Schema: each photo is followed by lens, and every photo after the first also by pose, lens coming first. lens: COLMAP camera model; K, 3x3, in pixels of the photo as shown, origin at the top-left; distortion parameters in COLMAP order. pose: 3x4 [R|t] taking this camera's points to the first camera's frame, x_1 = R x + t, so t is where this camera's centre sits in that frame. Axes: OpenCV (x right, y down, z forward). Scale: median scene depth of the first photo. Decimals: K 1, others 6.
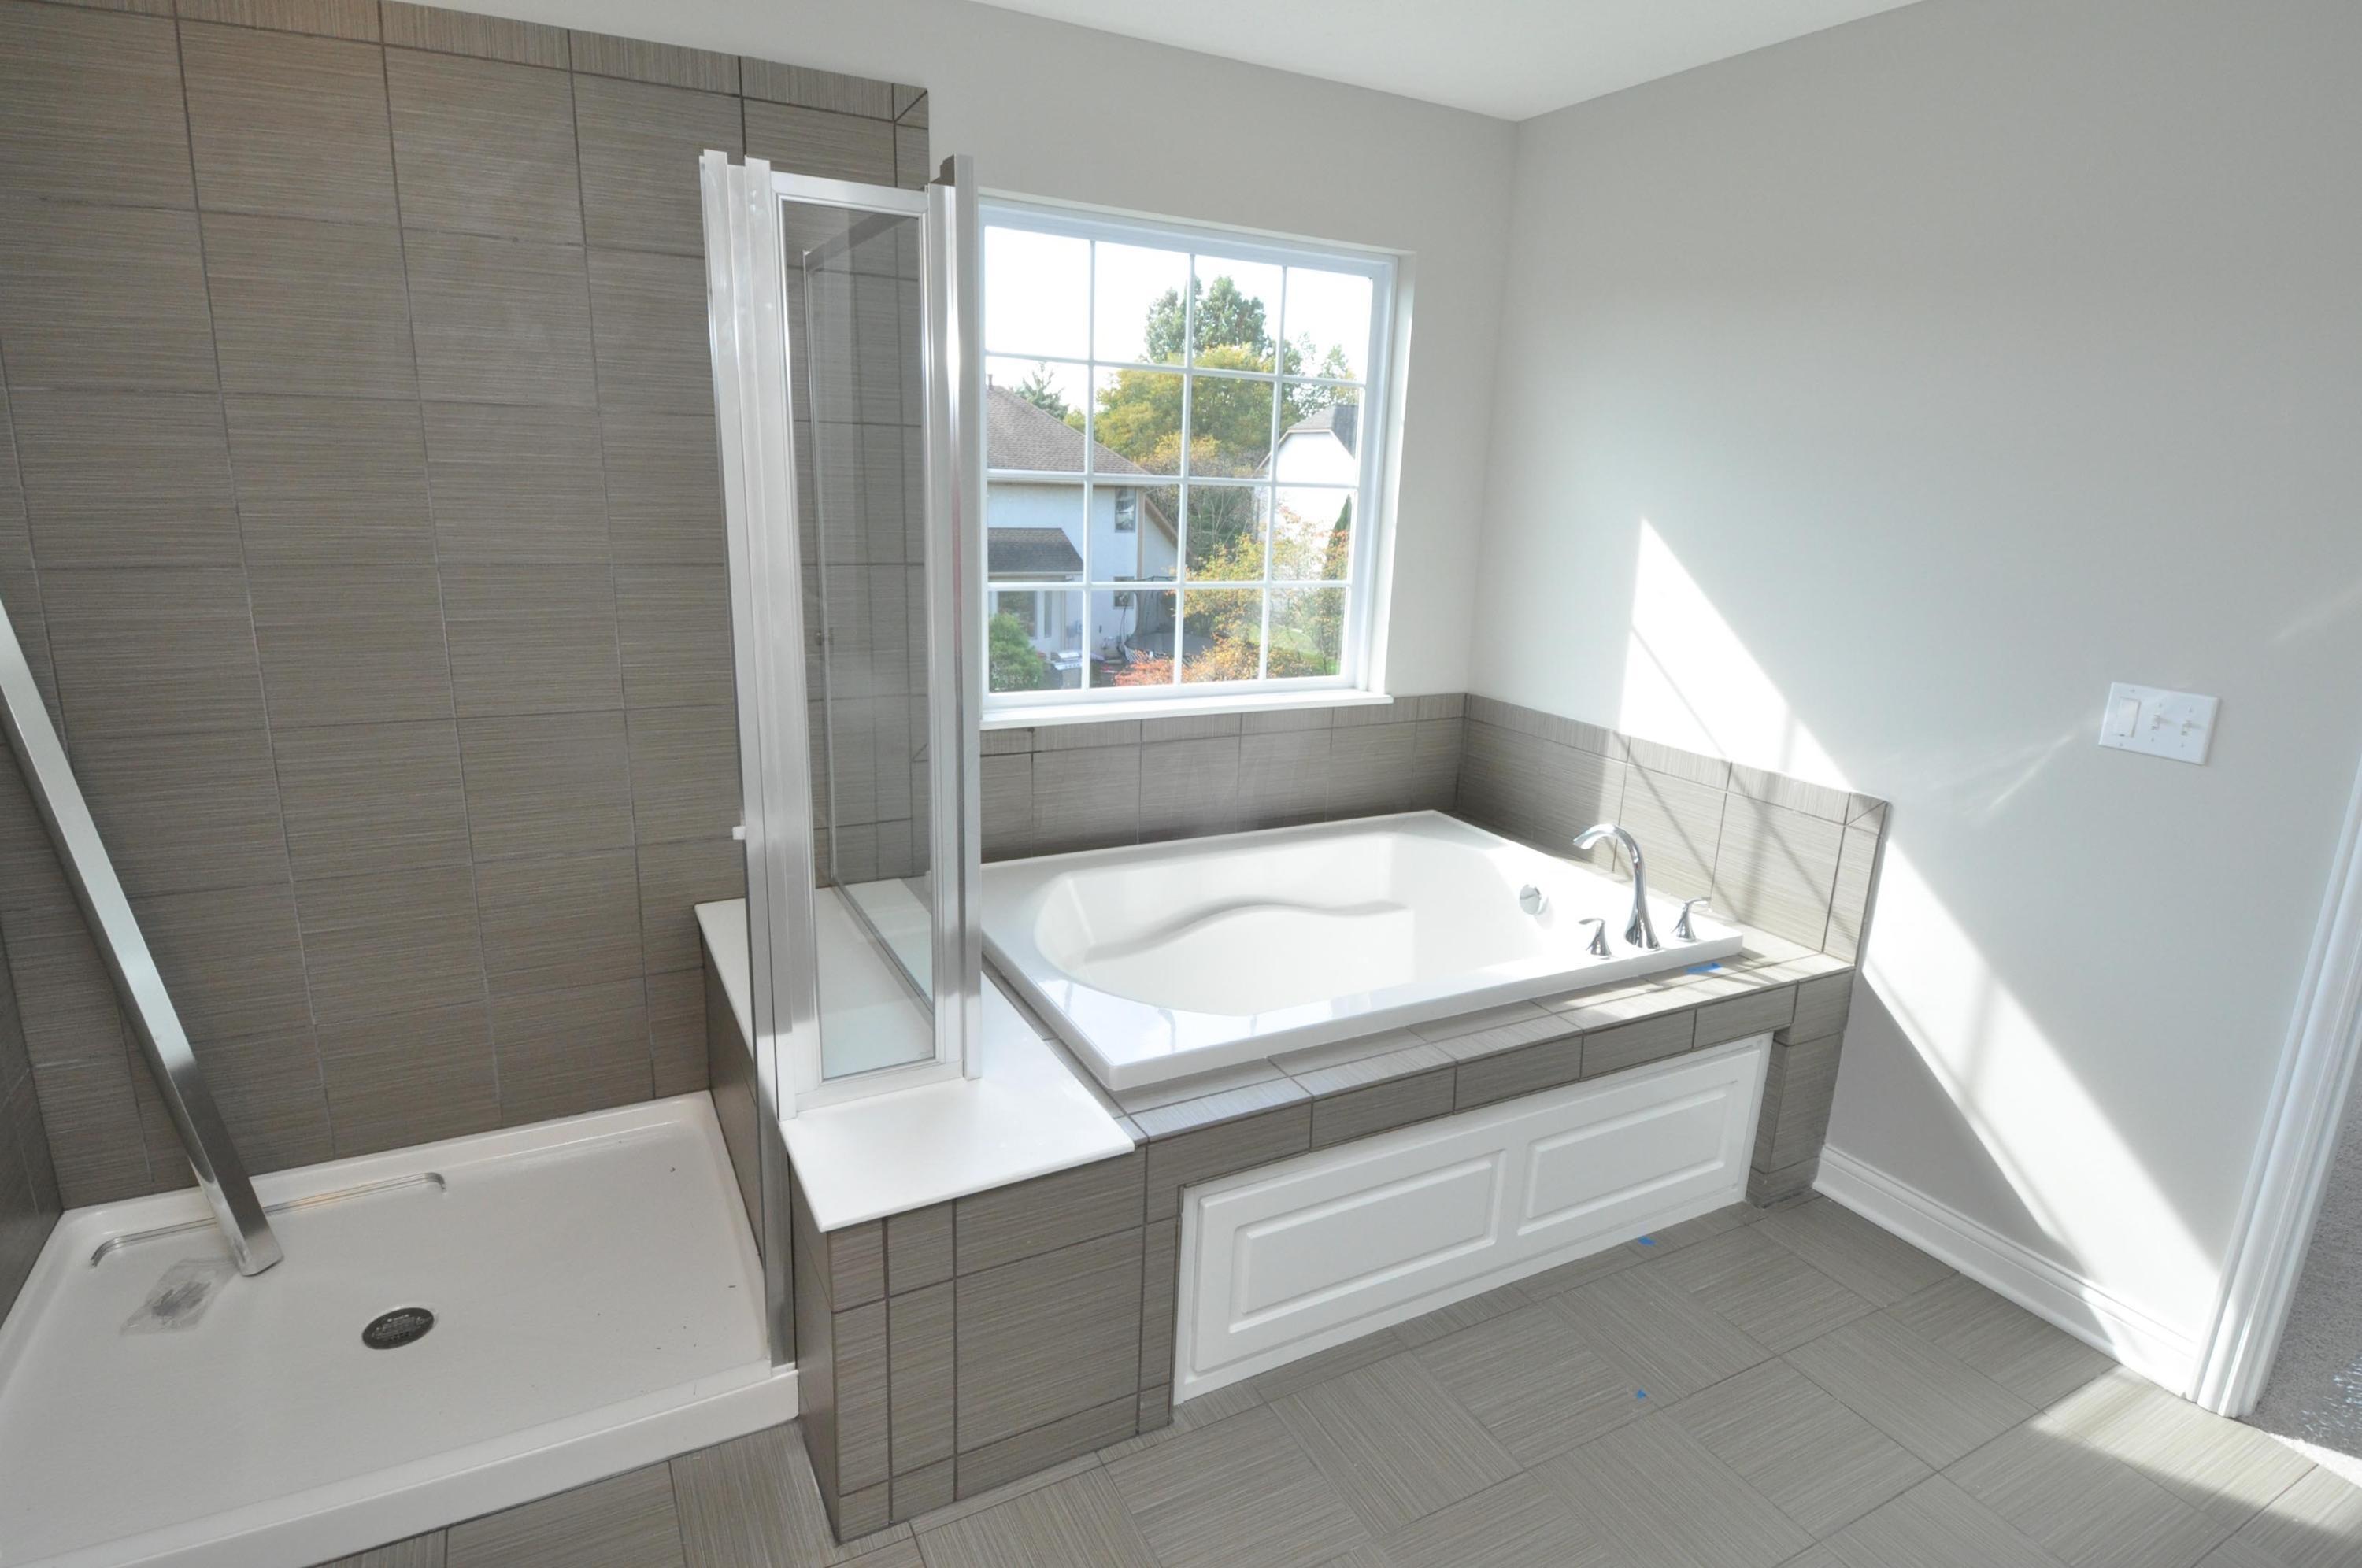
lens RADIAL K [[1226.3, 0, 1202.7], [0, 1226.3, 788.8], [0, 0, 1]] dist [0.041880, -0.044942]
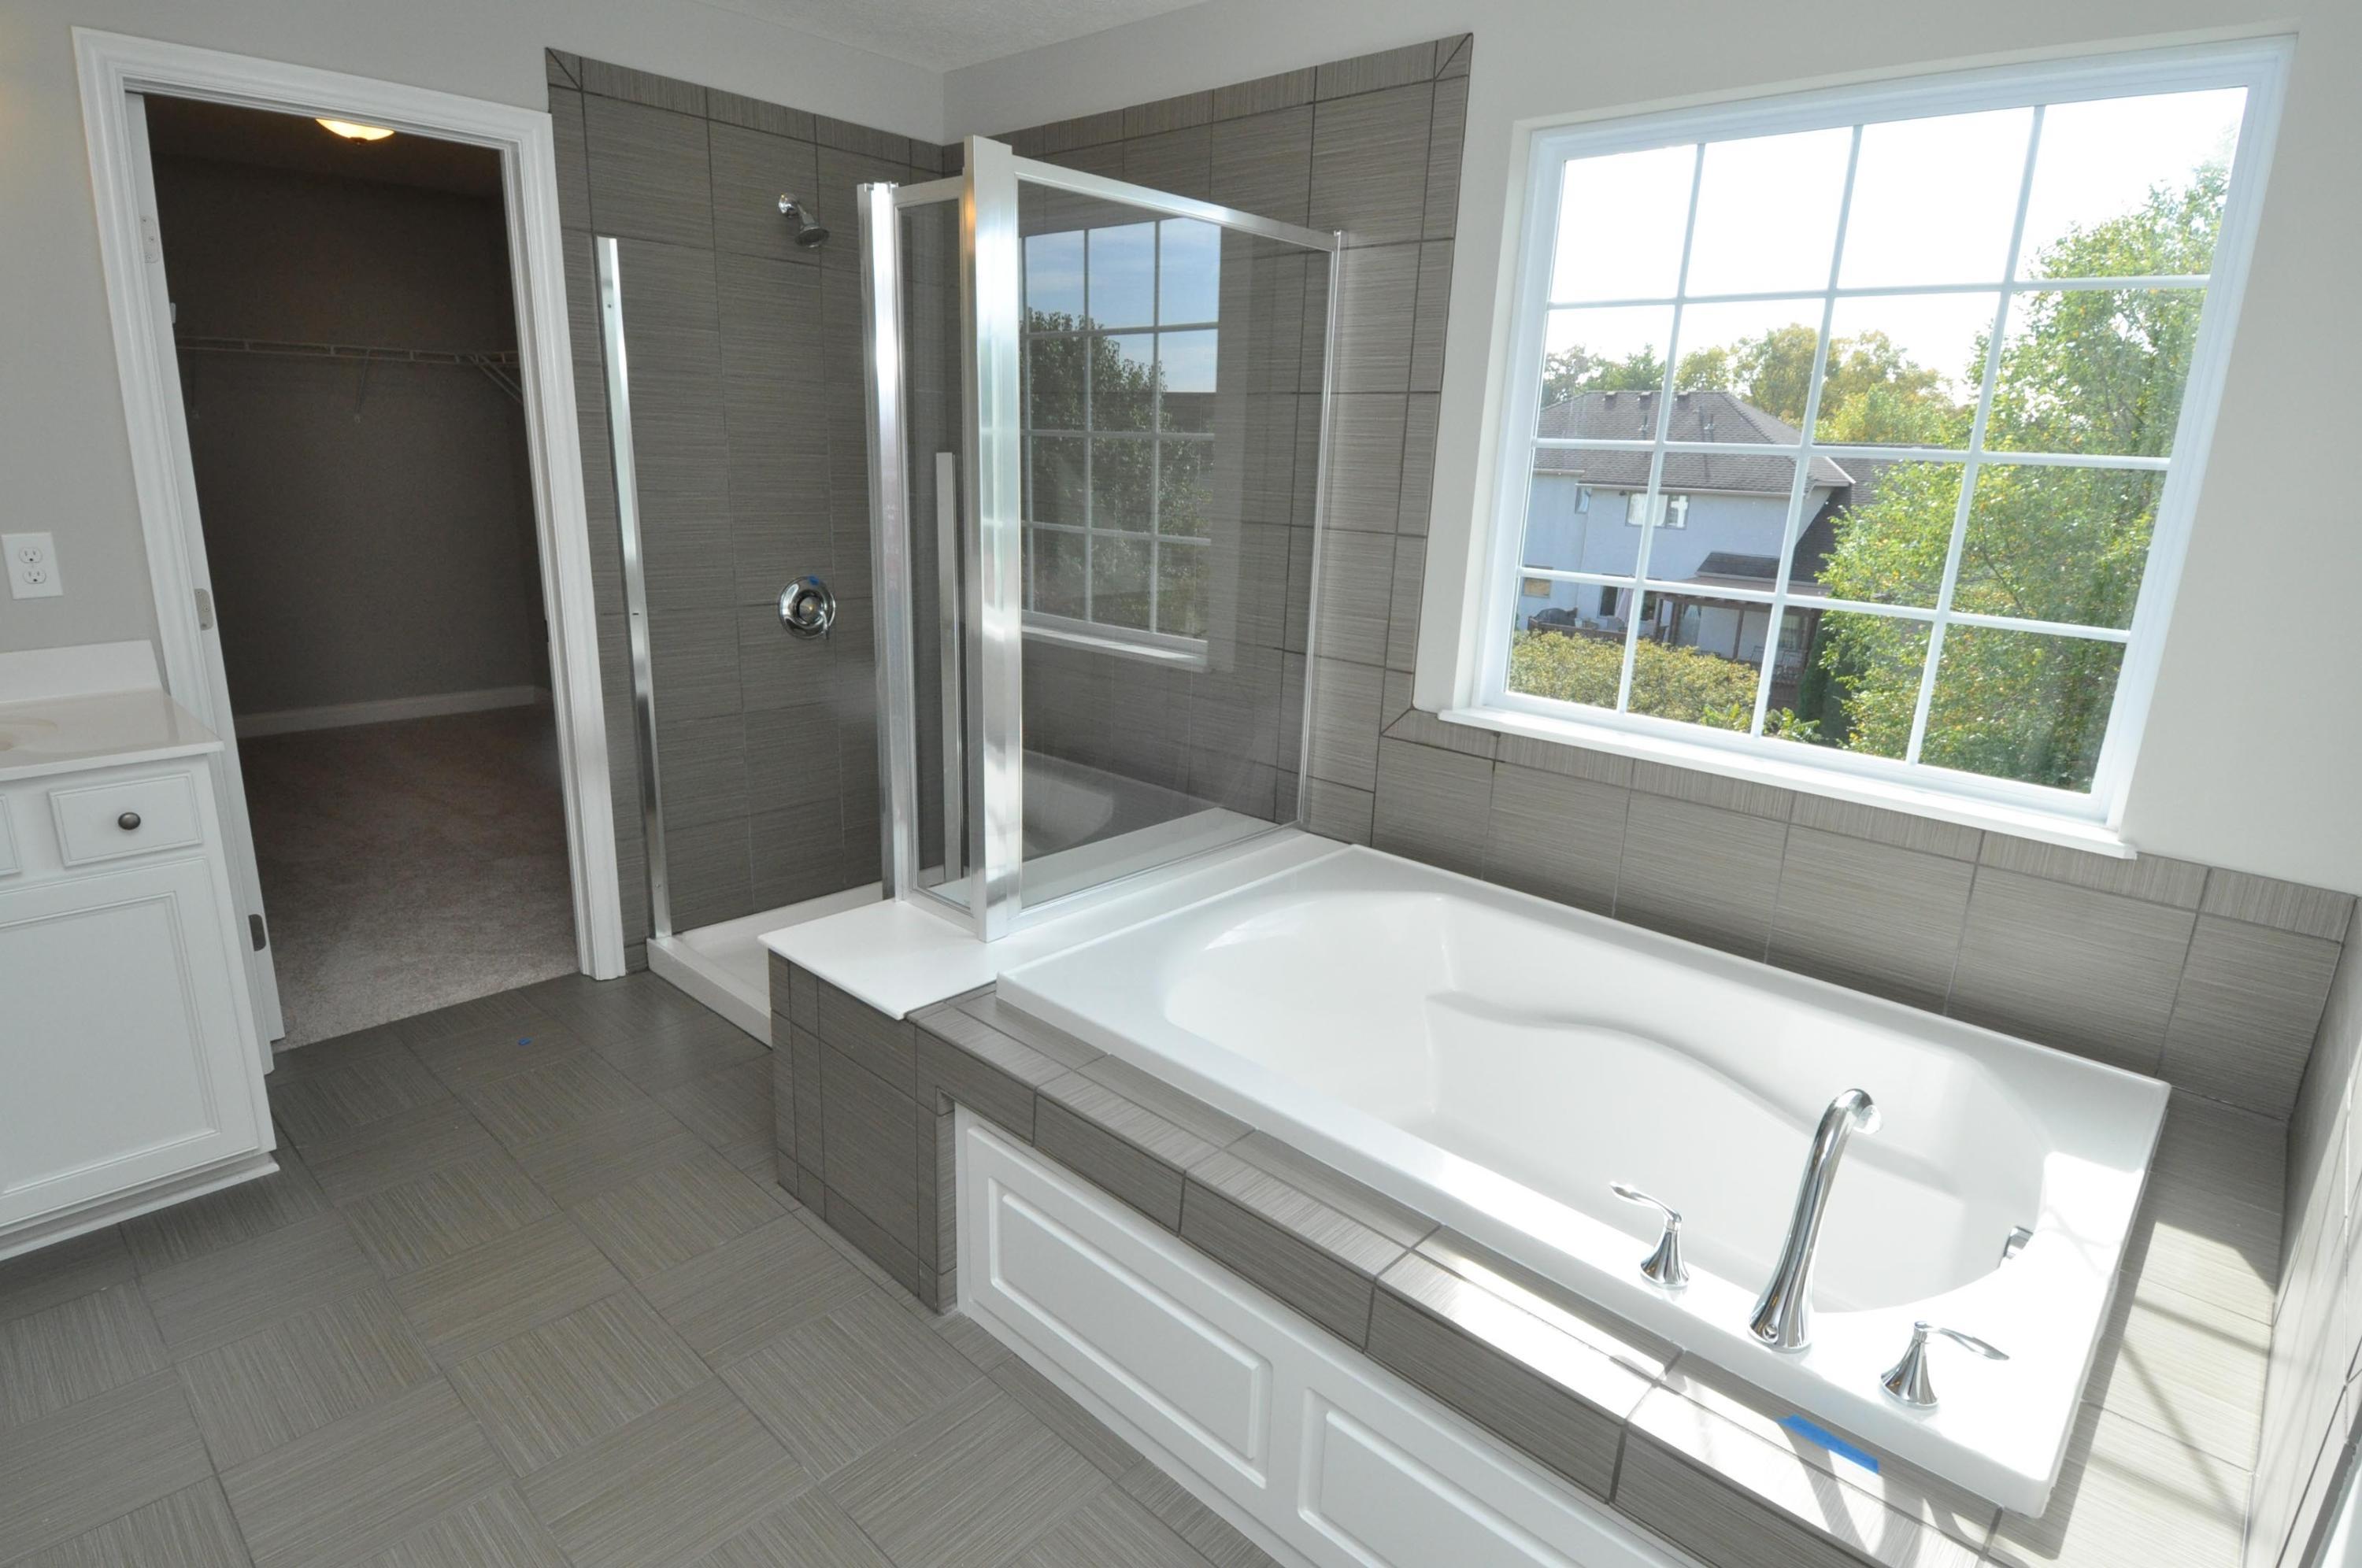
lens RADIAL K [[1226.3, 0, 1188.2], [0, 1226.3, 784.3], [0, 0, 1]] dist [0.041880, -0.044942]
pose [[0.328258, 0.226371, -0.917062, 0.685180], [-0.267406, 0.953414, 0.139627, -0.088917], [0.905948, 0.199394, 0.373498, 0.549252]]
